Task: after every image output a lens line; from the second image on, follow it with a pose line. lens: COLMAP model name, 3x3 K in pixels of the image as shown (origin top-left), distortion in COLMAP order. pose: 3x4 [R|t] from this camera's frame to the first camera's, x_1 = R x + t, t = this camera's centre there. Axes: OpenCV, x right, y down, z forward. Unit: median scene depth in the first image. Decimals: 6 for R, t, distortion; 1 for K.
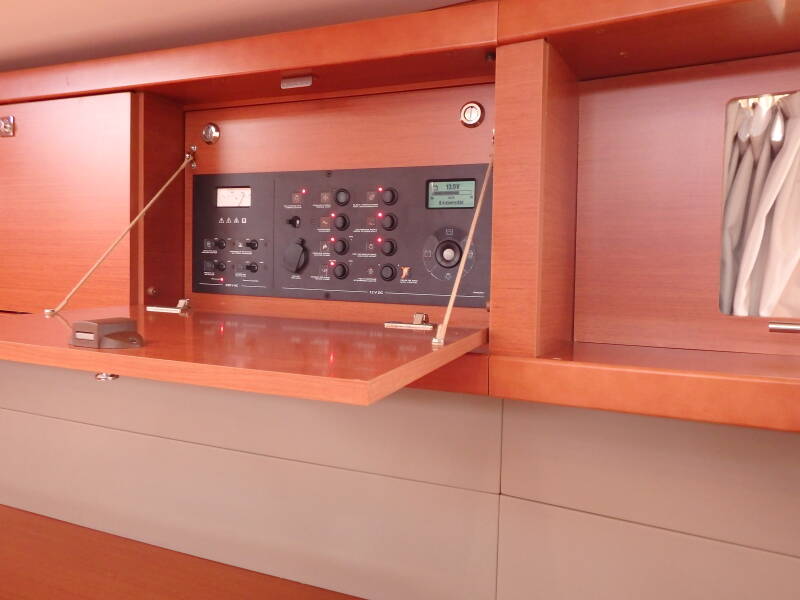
lens RADIAL K [[634.5, 0, 400.0], [0, 634.5, 300.0], [0, 0, 1]] dist [0.013714, 0.008614]
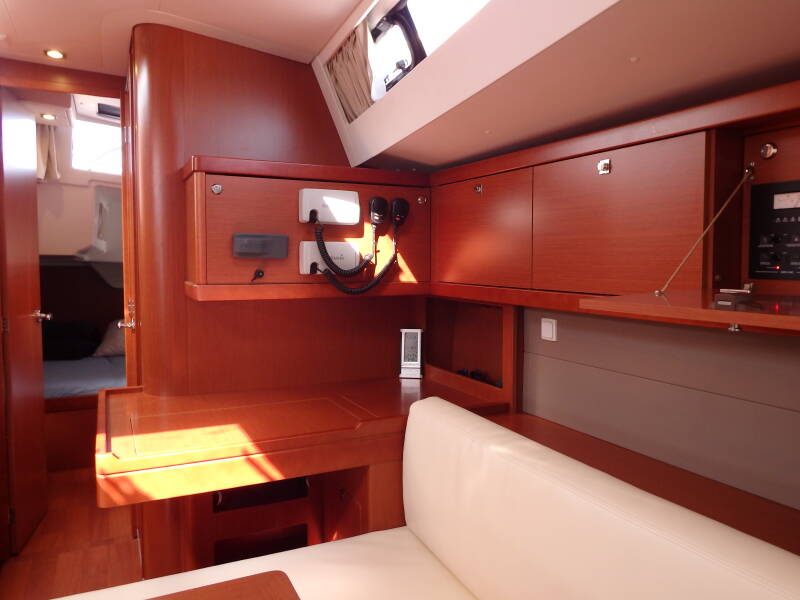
lens RADIAL K [[634.5, 0, 400.0], [0, 634.5, 300.0], [0, 0, 1]] dist [0.013714, 0.008614]
pose [[0.752274, 0.007326, -0.658809, -0.013703], [0.002274, 0.999903, 0.013716, 0.012130], [0.658846, -0.011816, 0.752185, -0.427771]]
